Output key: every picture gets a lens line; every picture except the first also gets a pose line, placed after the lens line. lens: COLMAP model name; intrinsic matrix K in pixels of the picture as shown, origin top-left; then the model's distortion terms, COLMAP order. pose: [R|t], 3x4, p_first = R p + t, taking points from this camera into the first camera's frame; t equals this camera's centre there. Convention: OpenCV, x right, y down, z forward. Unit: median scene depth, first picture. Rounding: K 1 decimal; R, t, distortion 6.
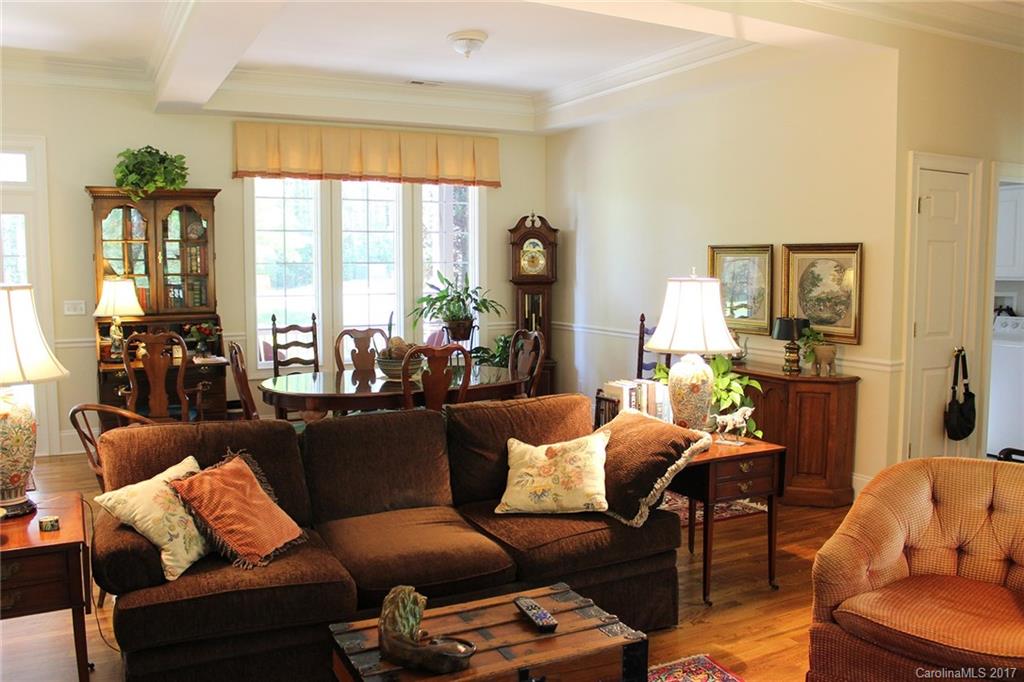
lens RADIAL K [[852.5, 0, 511.0], [0, 852.5, 337.7], [0, 0, 1]] dist [-0.137149, 0.085979]
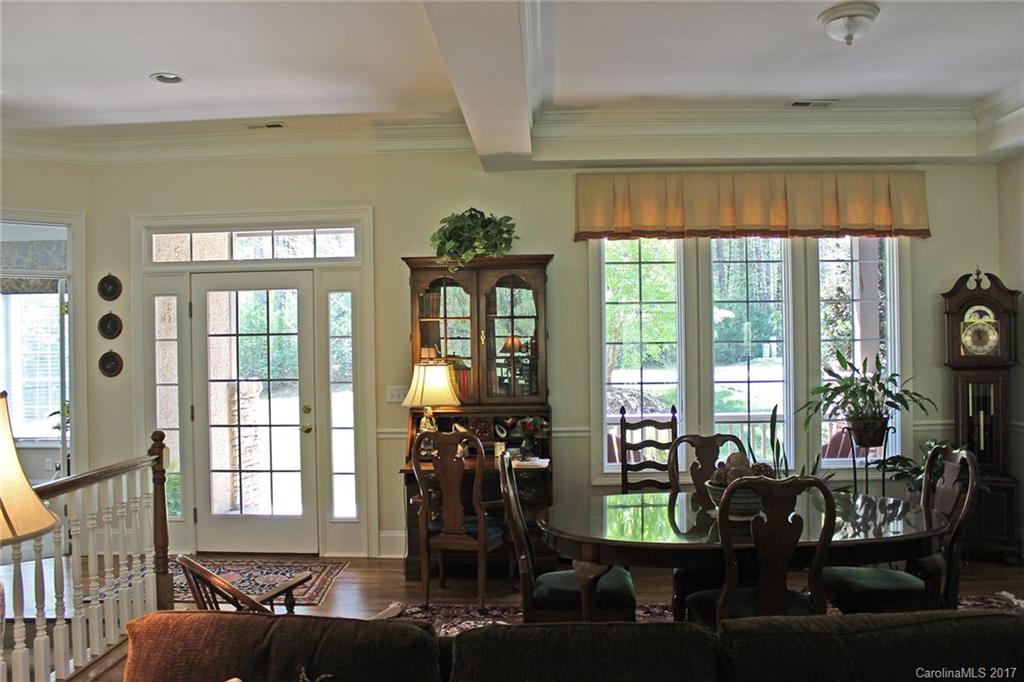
lens RADIAL K [[852.5, 0, 516.8], [0, 852.5, 345.9], [0, 0, 1]] dist [-0.137149, 0.085979]
pose [[0.866825, -0.007326, -0.498558, 0.037082], [-0.030590, 0.997227, -0.067840, -0.026379], [0.497673, 0.074057, 0.864197, 0.236049]]
